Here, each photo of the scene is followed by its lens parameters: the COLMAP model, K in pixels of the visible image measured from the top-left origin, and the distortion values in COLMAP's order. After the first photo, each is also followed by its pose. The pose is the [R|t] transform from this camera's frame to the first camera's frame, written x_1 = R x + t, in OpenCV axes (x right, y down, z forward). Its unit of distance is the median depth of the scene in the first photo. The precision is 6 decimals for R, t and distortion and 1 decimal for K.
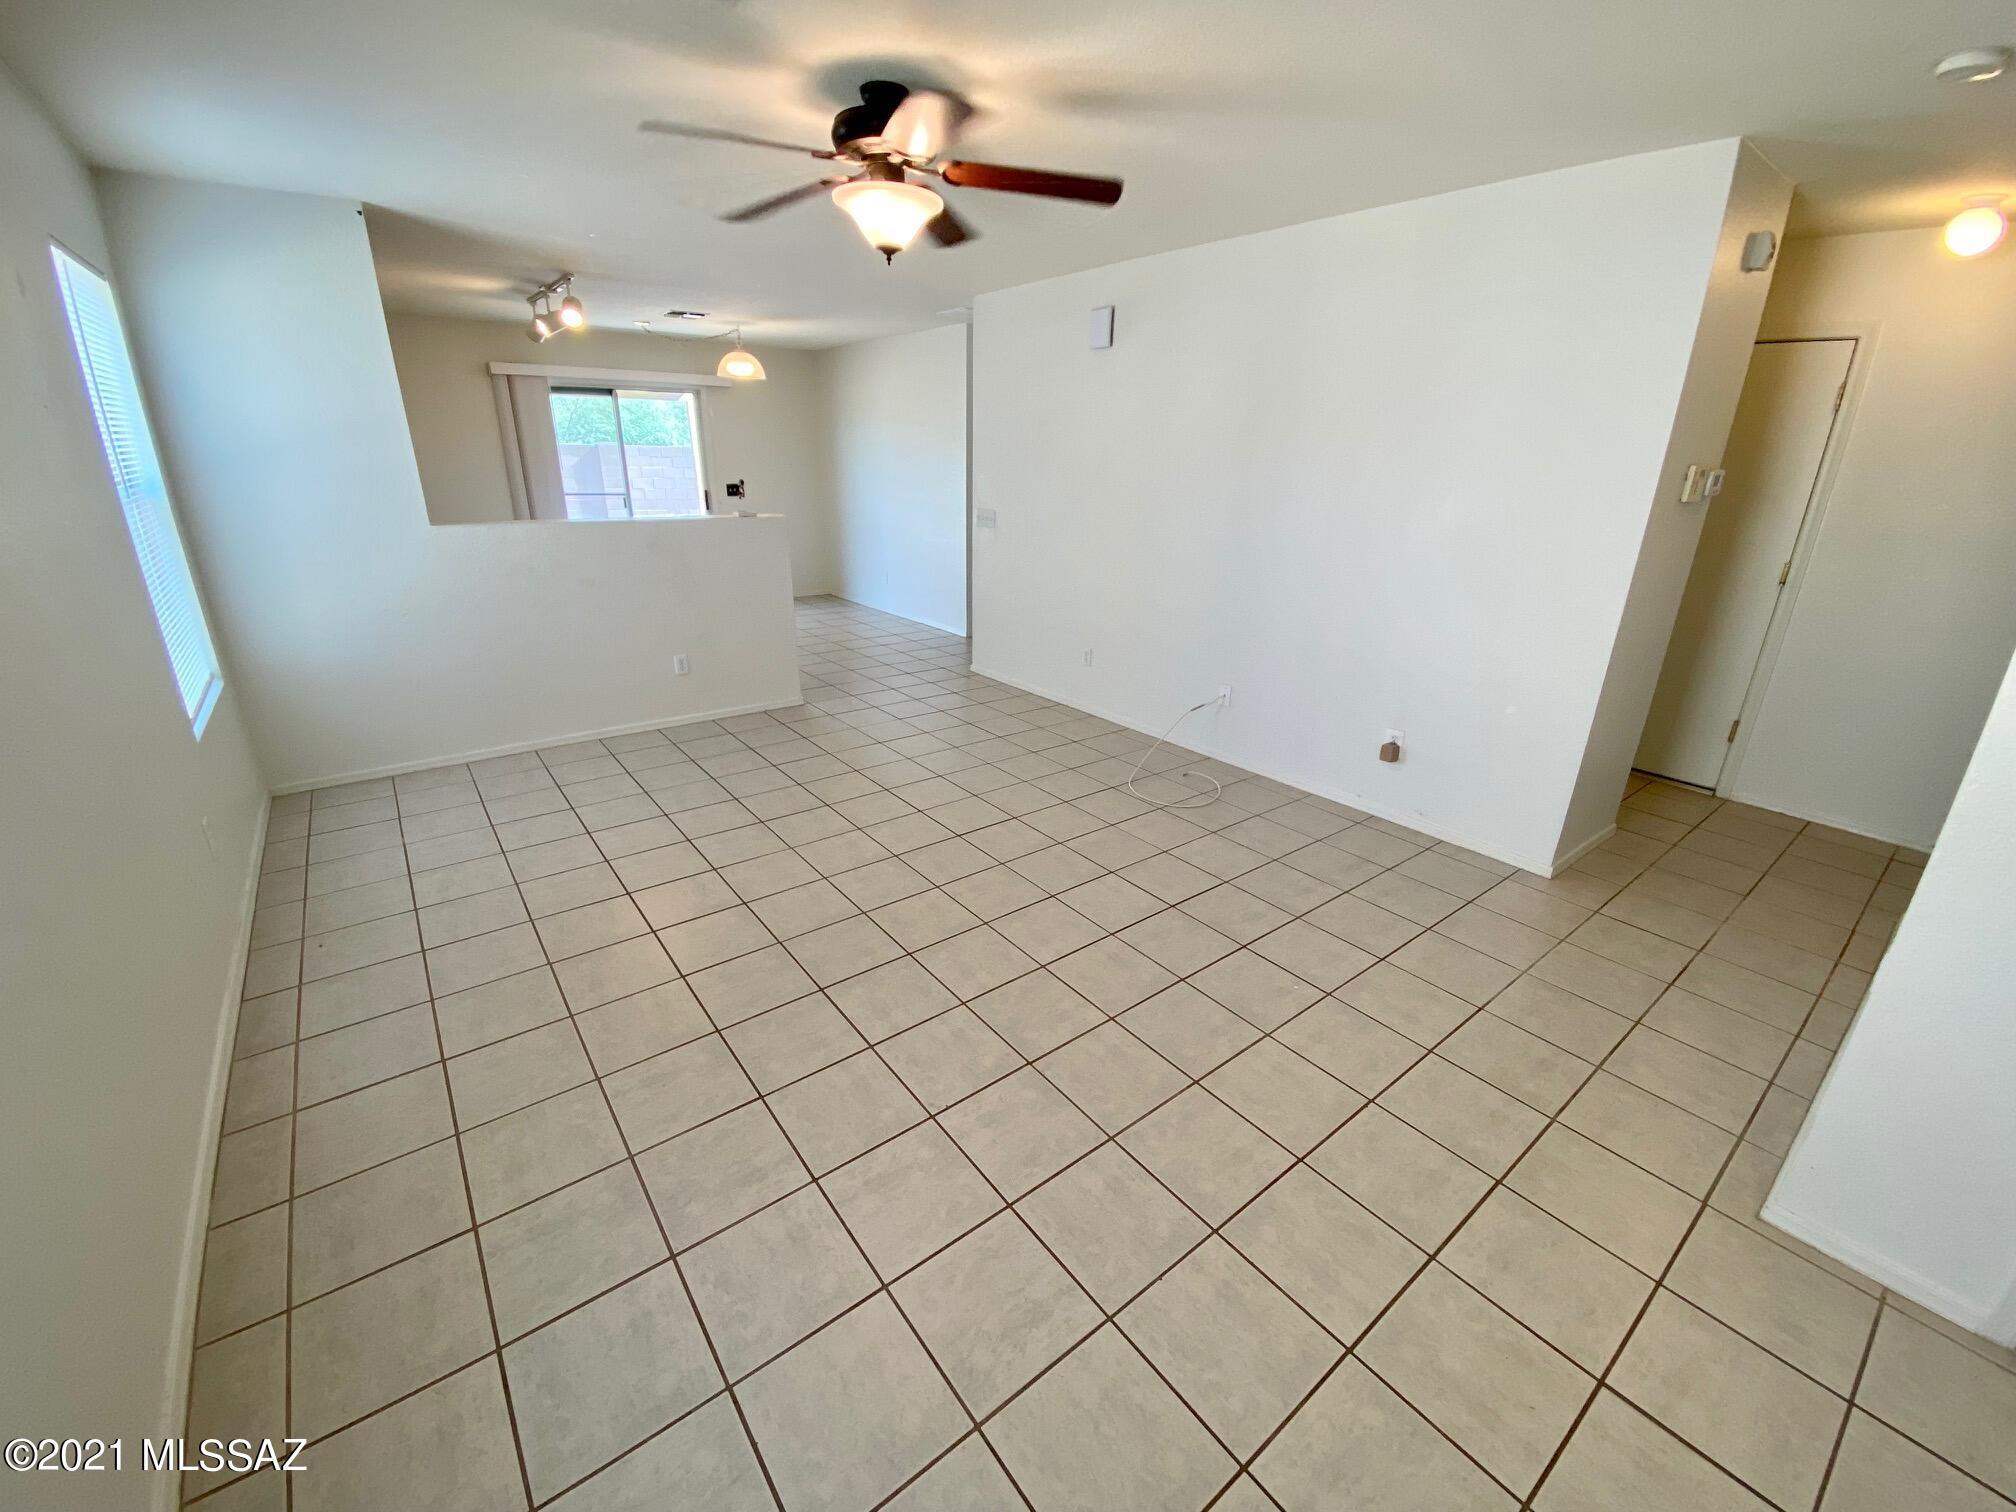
lens RADIAL K [[806.0, 0, 1008.0], [0, 806.0, 756.0], [0, 0, 1]] dist [0.000951, -0.017397]
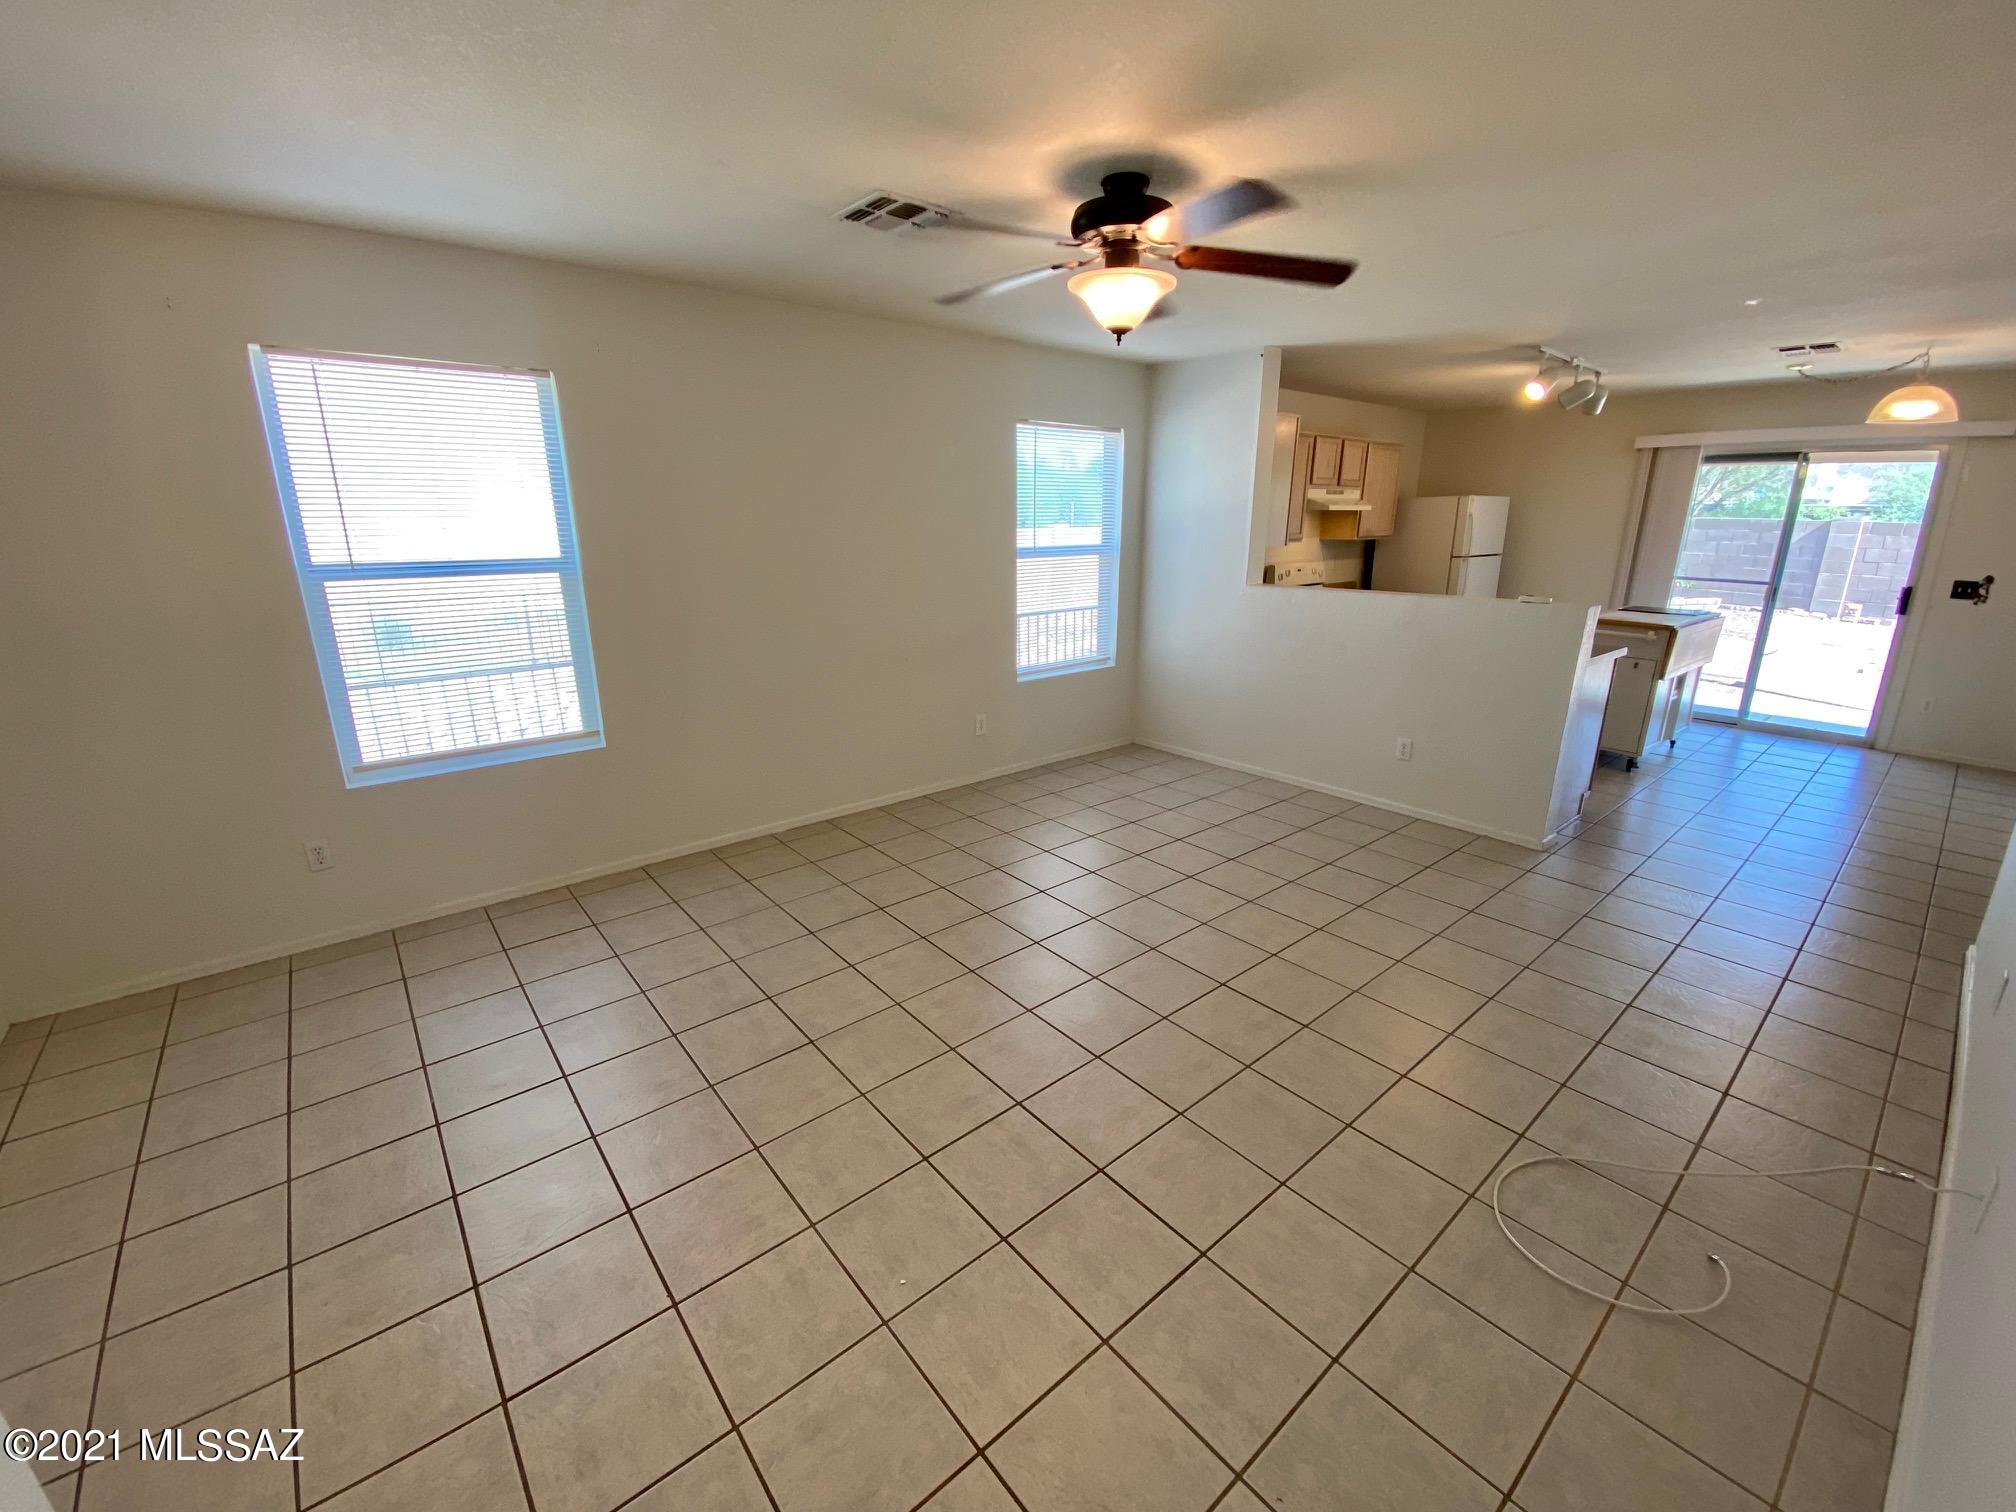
lens RADIAL K [[806.0, 0, 1008.0], [0, 806.0, 756.0], [0, 0, 1]] dist [0.000951, -0.017397]
pose [[0.015098, 0.253811, -0.967136, 0.526042], [-0.341902, 0.910253, 0.233545, -0.178826], [0.939614, 0.327140, 0.100521, 0.509919]]
